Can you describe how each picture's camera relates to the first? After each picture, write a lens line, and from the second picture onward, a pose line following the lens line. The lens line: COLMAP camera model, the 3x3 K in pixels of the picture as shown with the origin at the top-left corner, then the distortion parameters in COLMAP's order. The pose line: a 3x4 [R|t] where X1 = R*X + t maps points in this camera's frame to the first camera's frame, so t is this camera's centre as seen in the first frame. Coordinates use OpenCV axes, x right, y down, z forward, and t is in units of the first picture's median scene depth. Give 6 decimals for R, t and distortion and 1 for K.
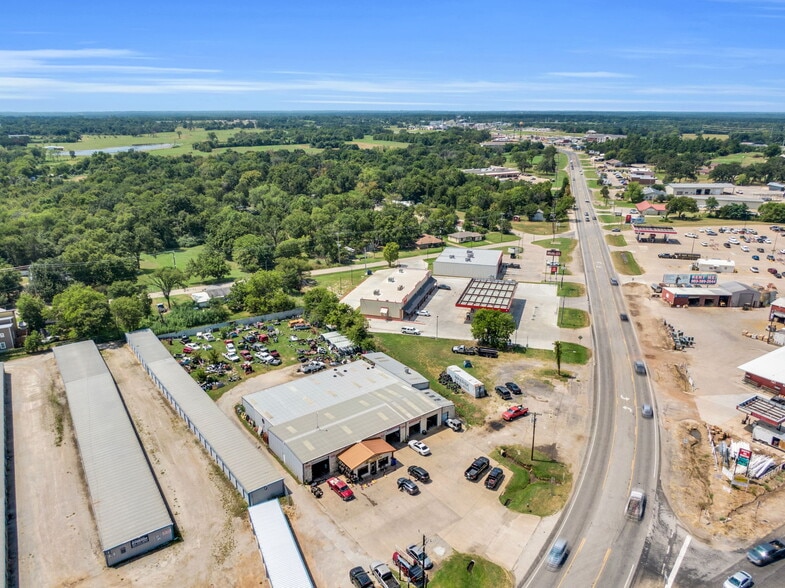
lens RADIAL K [[570.2, 0, 393.6], [0, 570.2, 274.1], [0, 0, 1]] dist [0.015055, -0.008767]
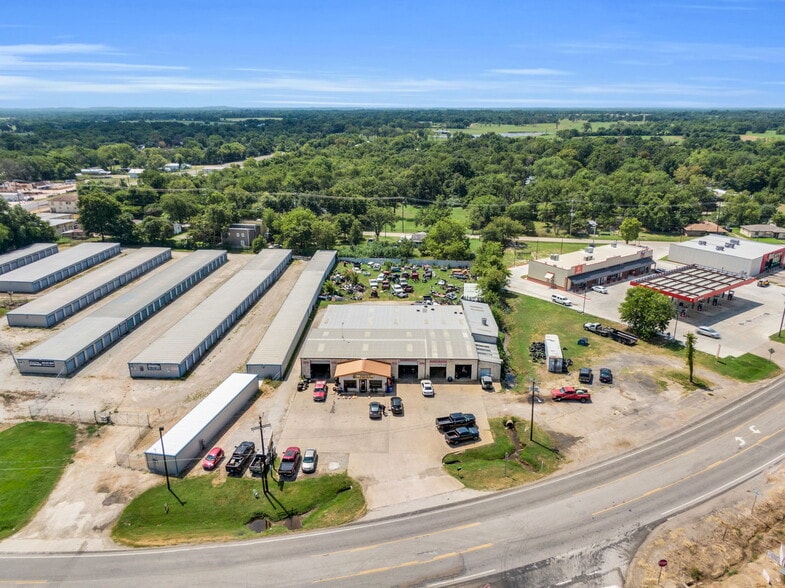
lens RADIAL K [[558.8, 0, 395.1], [0, 558.8, 304.7], [0, 0, 1]] dist [0.044548, -0.066140]
pose [[0.790109, 0.205217, -0.577593, 0.375686], [-0.171613, 0.978667, 0.112963, 0.061461], [0.588453, 0.009869, 0.808471, 0.184508]]
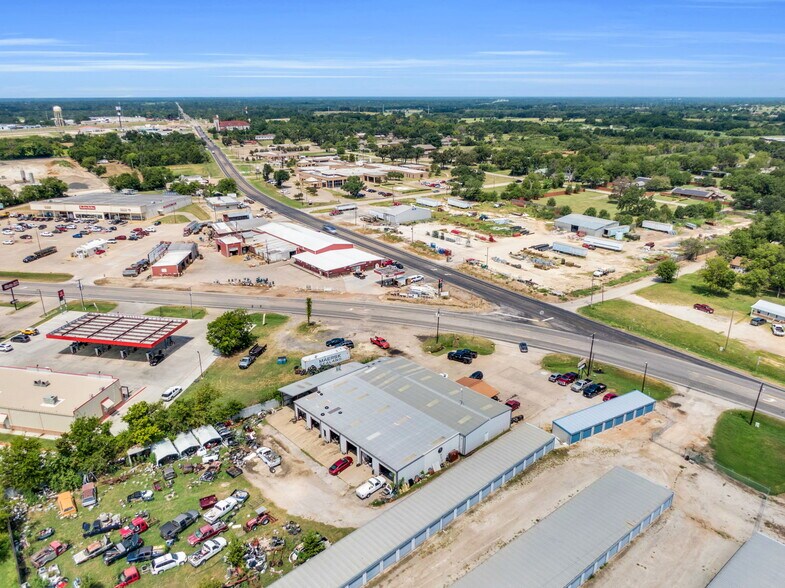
lens RADIAL K [[558.8, 0, 395.1], [0, 558.8, 304.7], [0, 0, 1]] dist [0.044548, -0.066140]
pose [[-0.097835, -0.351554, 0.931042, -0.753403], [0.280700, 0.887798, 0.364722, -0.222969], [-0.954796, 0.297026, 0.011823, 0.781924]]
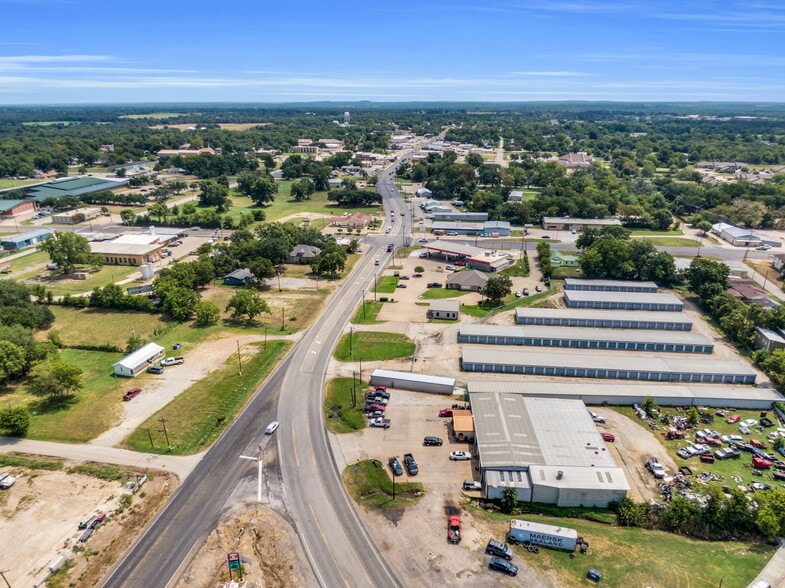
lens RADIAL K [[561.1, 0, 392.5], [0, 561.1, 294.0], [0, 0, 1]] dist [0.040017, -0.064451]
pose [[-0.640429, 0.251585, -0.725642, 0.703936], [-0.214352, 0.848728, 0.483440, -0.412553], [0.737499, 0.465152, -0.489622, 1.004174]]
